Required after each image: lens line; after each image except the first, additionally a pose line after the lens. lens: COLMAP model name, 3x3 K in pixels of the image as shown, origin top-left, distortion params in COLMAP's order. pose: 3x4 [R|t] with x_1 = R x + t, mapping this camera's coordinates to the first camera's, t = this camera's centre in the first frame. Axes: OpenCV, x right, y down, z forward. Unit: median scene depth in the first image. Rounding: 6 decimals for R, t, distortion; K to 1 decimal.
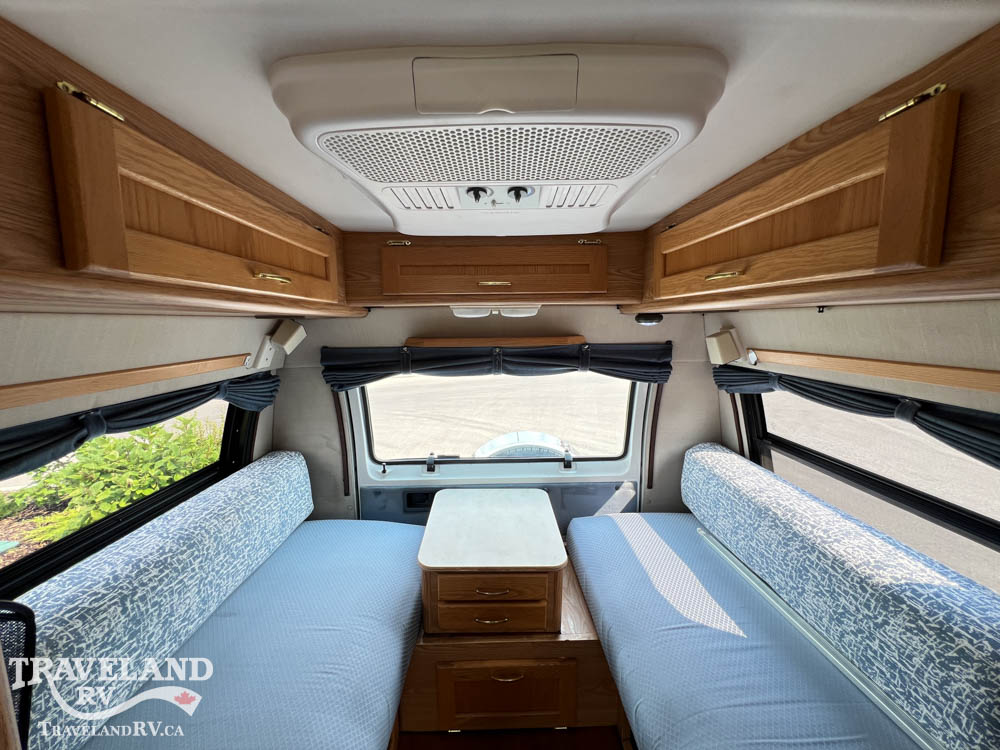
lens RADIAL K [[398.9, 0, 498.6], [0, 398.9, 373.6], [0, 0, 1]] dist [-0.001550, 0.000518]
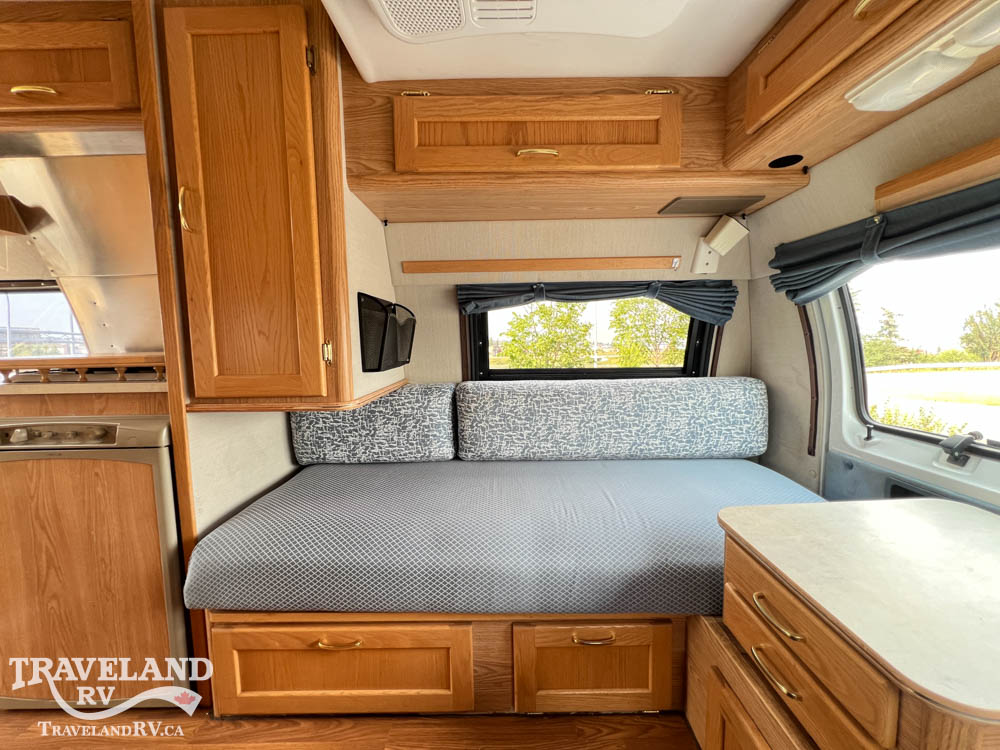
lens RADIAL K [[398.9, 0, 498.6], [0, 398.9, 373.6], [0, 0, 1]] dist [-0.001550, 0.000518]
pose [[-0.022693, 0.101324, -0.994595, 0.436576], [-0.116779, 0.987772, 0.103293, 0.189553], [0.992899, 0.118492, -0.010584, 0.530613]]
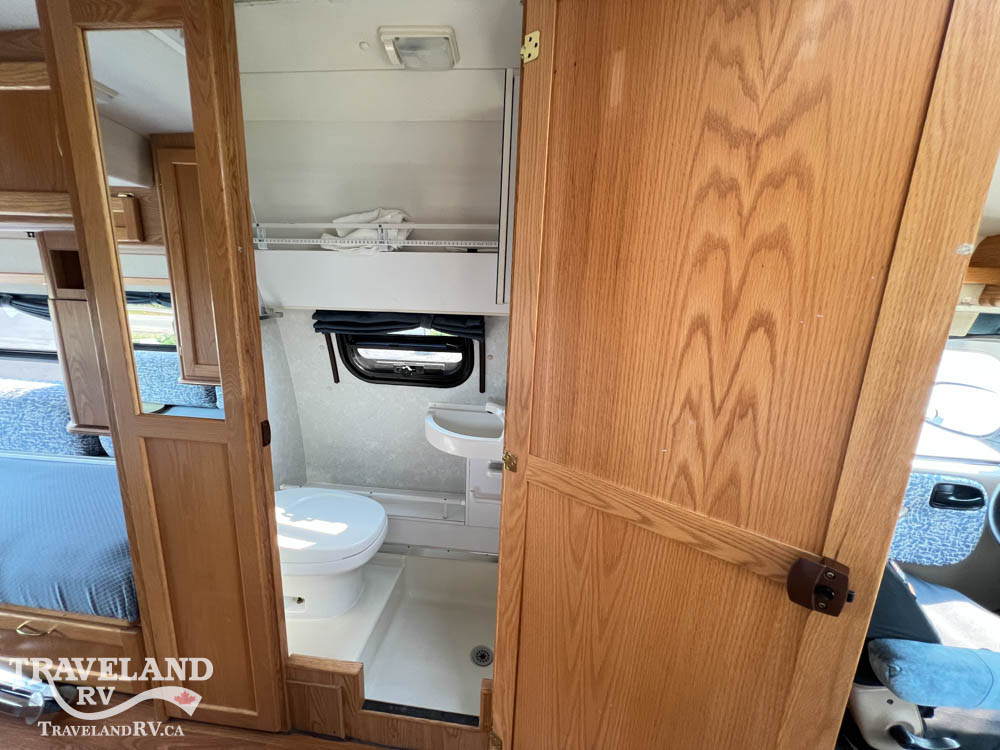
lens RADIAL K [[398.9, 0, 498.6], [0, 398.9, 373.6], [0, 0, 1]] dist [-0.001550, 0.000518]
pose [[0.130020, -0.191739, 0.972795, -0.315441], [0.089067, 0.979416, 0.181140, 0.180732], [-0.987503, 0.063092, 0.144421, -0.901921]]
